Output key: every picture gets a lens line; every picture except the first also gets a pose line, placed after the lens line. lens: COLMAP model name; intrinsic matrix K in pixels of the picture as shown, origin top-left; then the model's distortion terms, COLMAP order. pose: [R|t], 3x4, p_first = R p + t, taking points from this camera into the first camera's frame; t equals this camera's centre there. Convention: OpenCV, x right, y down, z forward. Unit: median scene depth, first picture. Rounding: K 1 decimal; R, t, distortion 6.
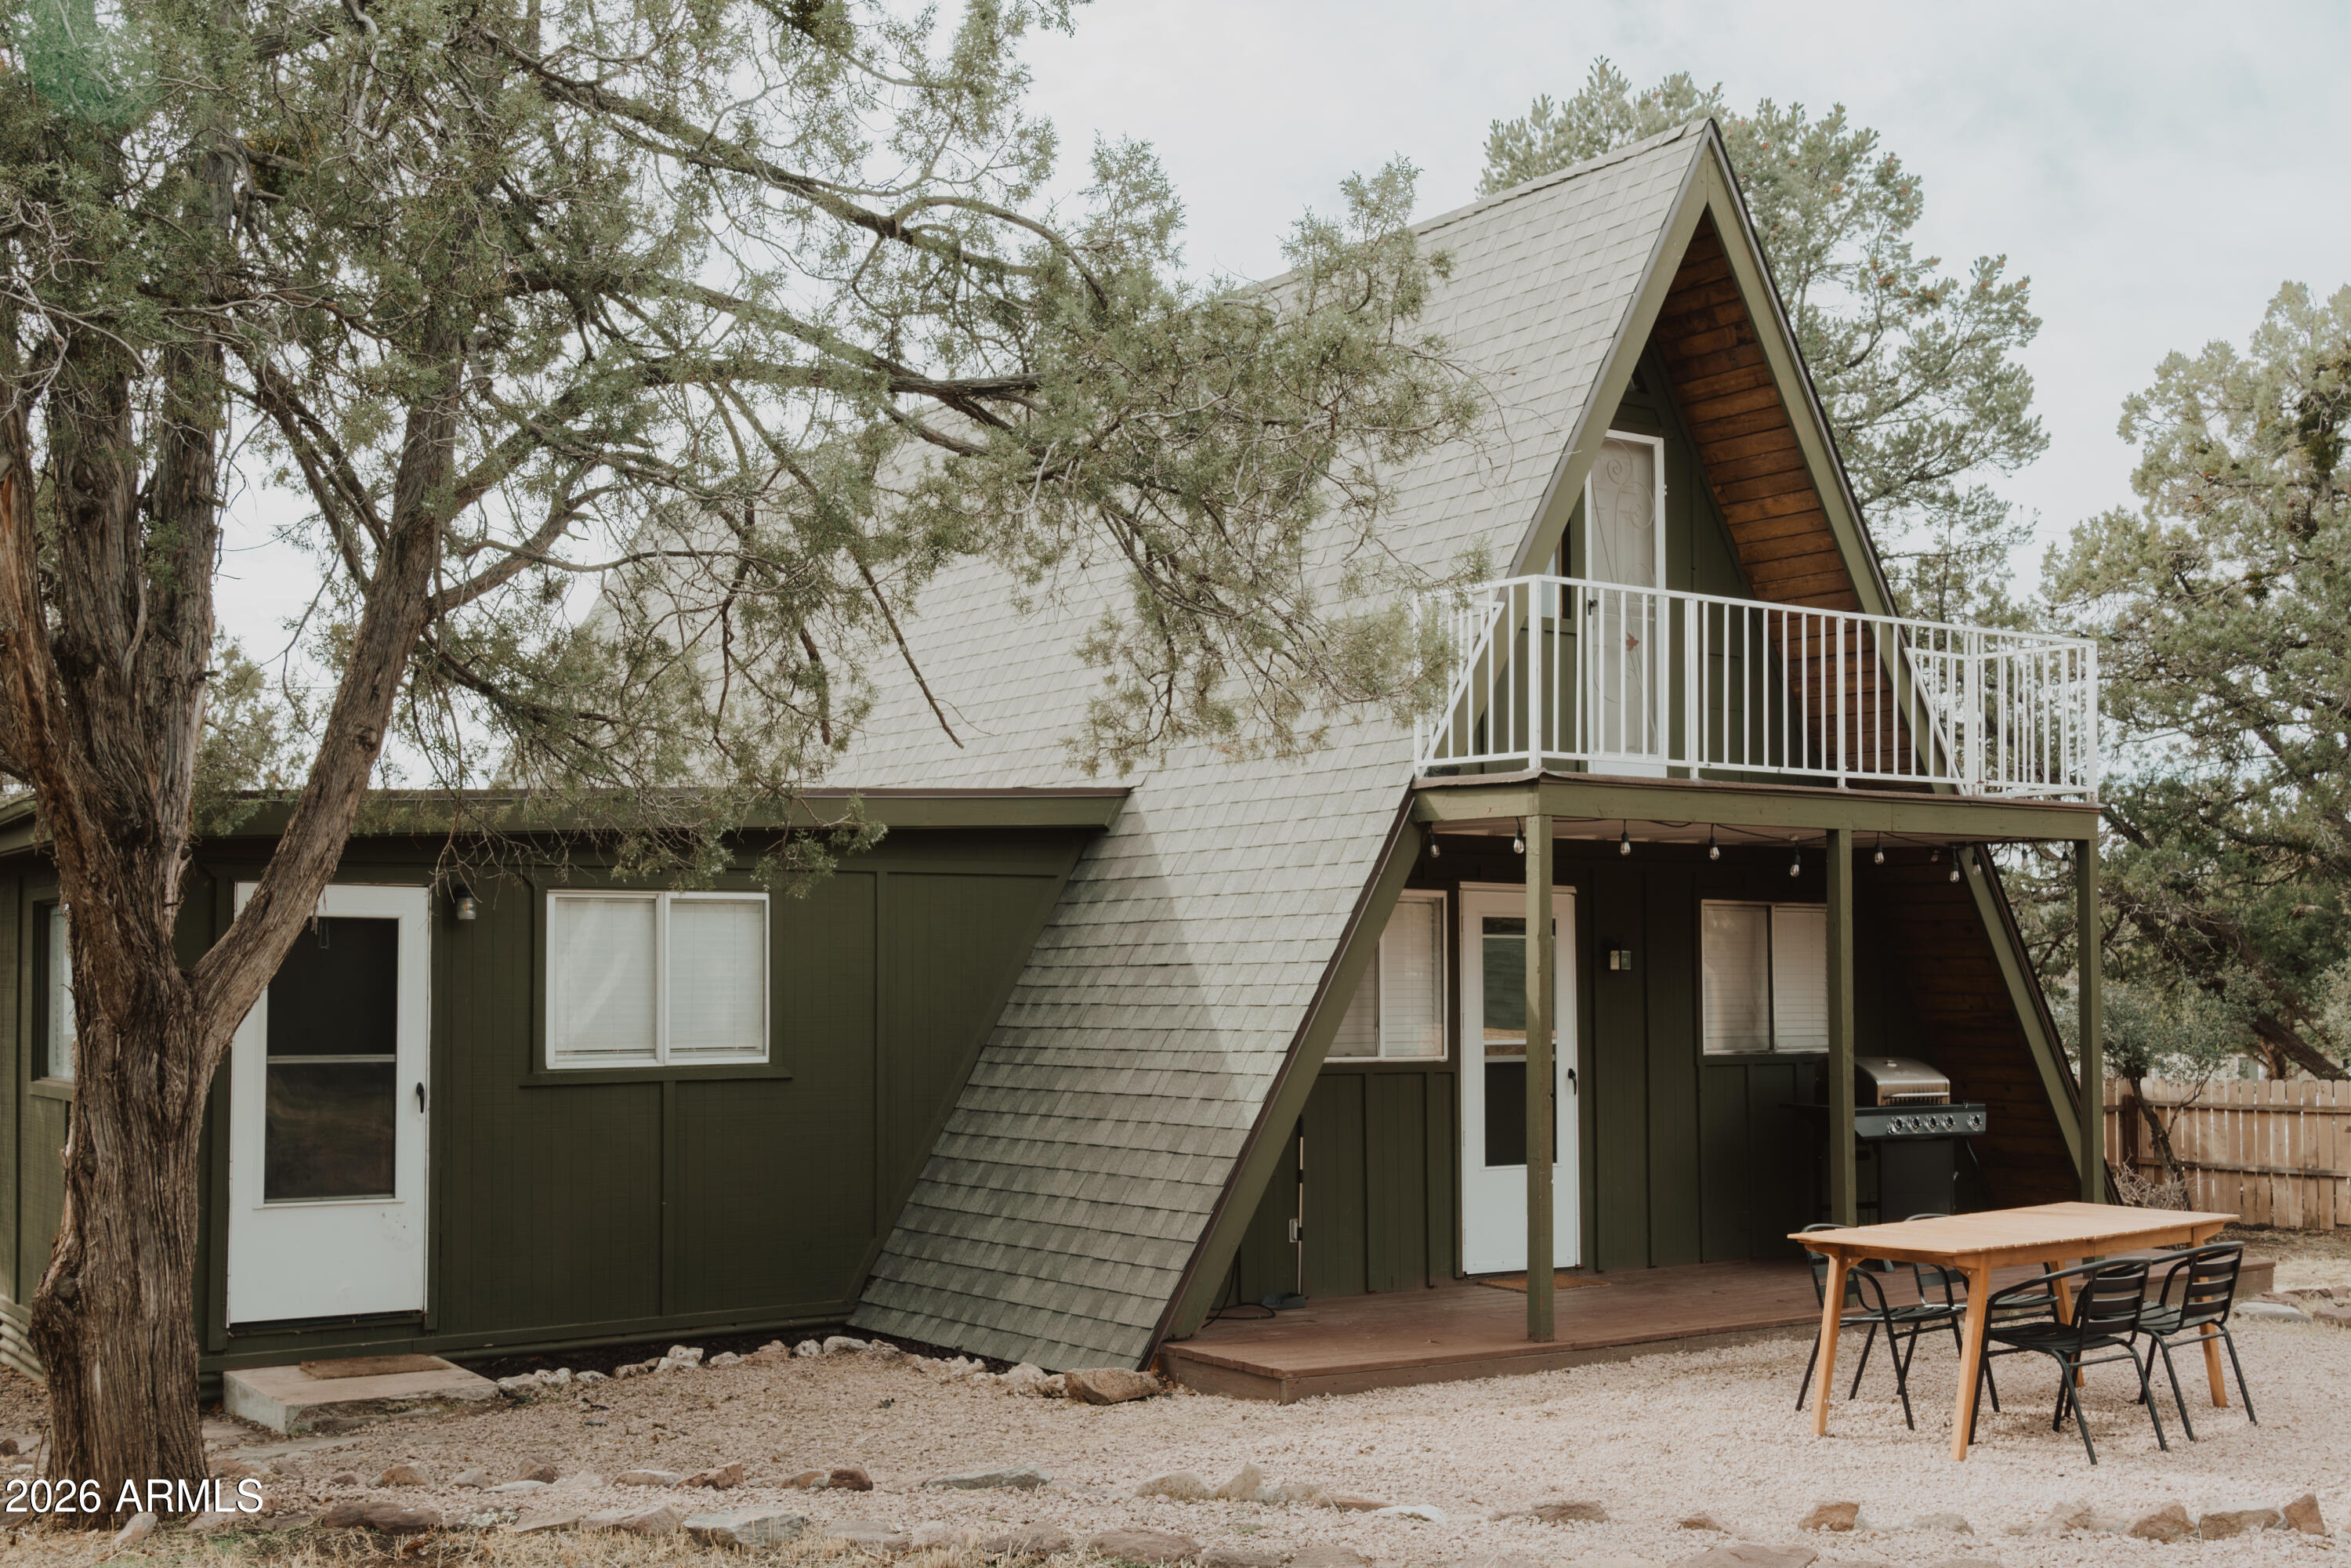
lens RADIAL K [[2630.9, 0, 1174.2], [0, 2630.9, 797.8], [0, 0, 1]] dist [-0.023450, 0.000000]
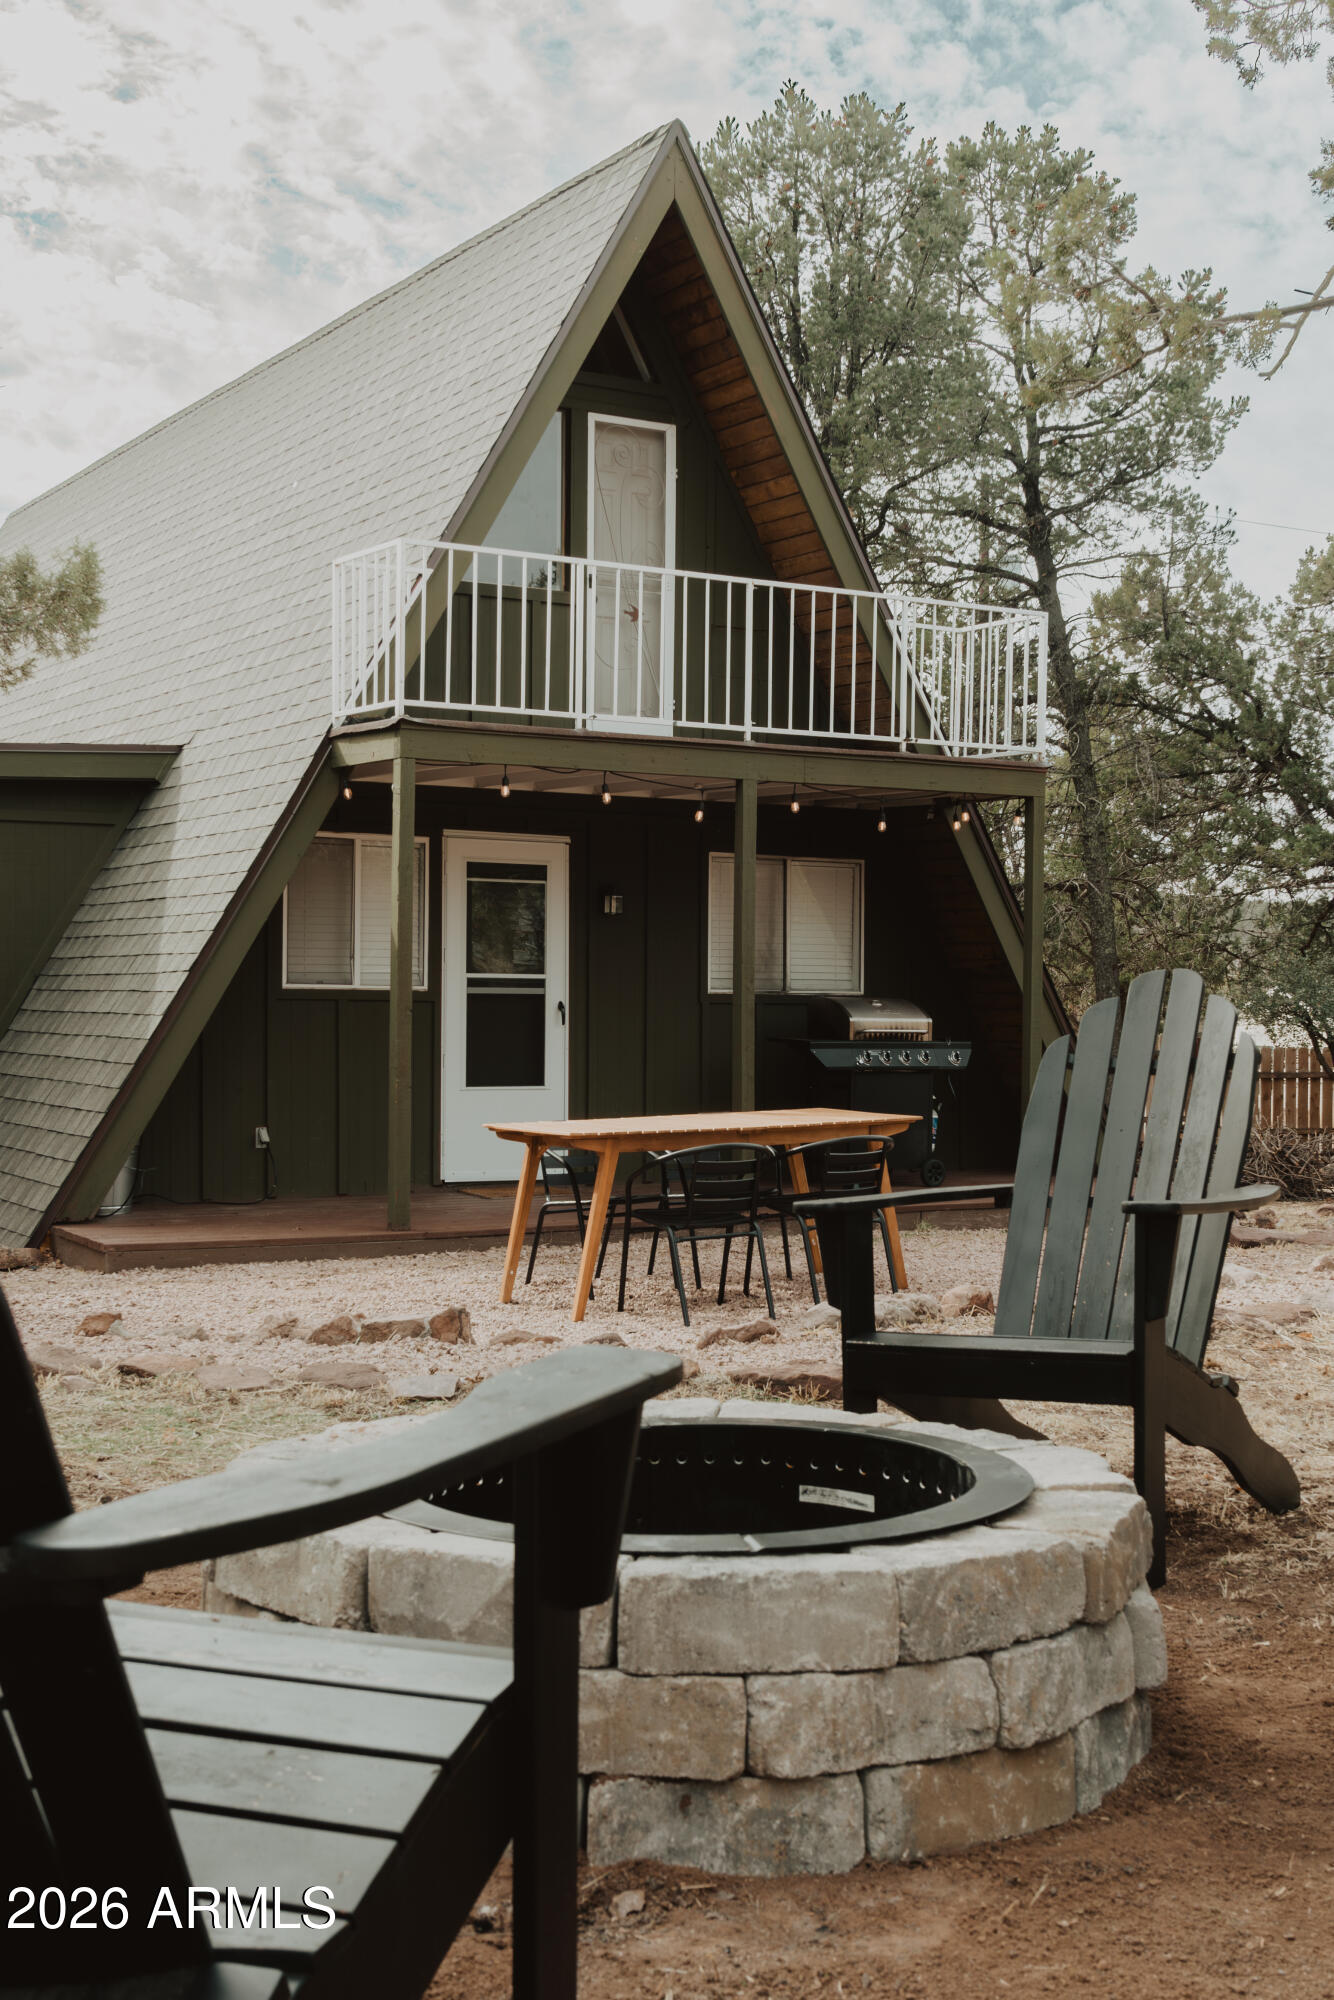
lens RADIAL K [[2416.7, 0, 667.4], [0, 2416.7, 991.9], [0, 0, 1]] dist [-0.044578, 0.000000]
pose [[0.998491, 0.011201, -0.053759, 0.251869], [-0.007147, 0.997157, 0.075016, 0.022973], [0.054446, -0.074518, 0.995732, -0.006466]]
